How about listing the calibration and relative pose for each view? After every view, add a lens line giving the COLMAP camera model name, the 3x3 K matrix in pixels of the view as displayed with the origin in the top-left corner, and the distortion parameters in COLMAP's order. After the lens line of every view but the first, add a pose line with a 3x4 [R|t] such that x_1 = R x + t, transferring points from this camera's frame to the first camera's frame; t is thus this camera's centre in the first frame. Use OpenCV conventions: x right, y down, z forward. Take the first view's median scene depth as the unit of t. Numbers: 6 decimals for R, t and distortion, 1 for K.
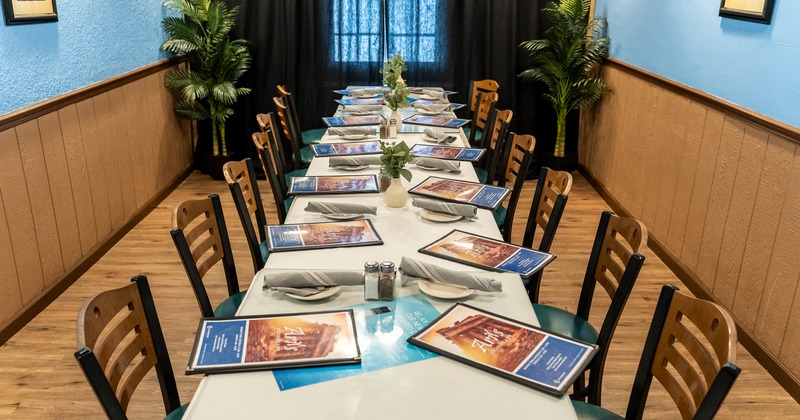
lens RADIAL K [[651.4, 0, 396.8], [0, 651.4, 209.2], [0, 0, 1]] dist [0.003634, -0.004765]
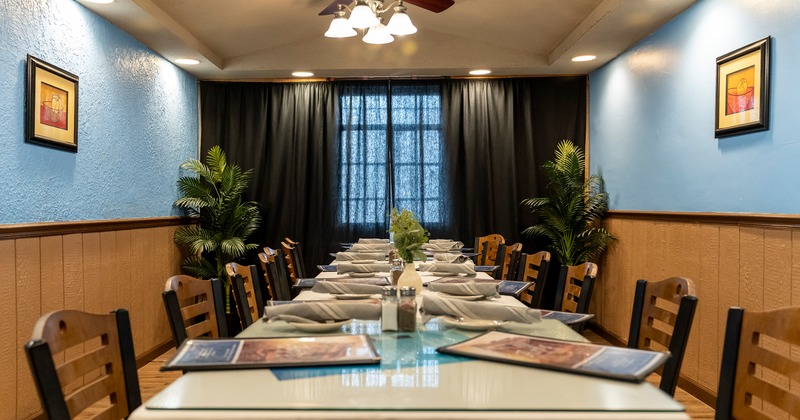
lens RADIAL K [[630.5, 0, 400.0], [0, 630.5, 210.0], [0, 0, 1]] dist [-0.003020, -0.000660]
pose [[0.999924, -0.011409, 0.004769, -0.009359], [0.012343, 0.944132, -0.329336, 0.089560], [-0.000745, 0.329369, 0.944201, 0.058874]]
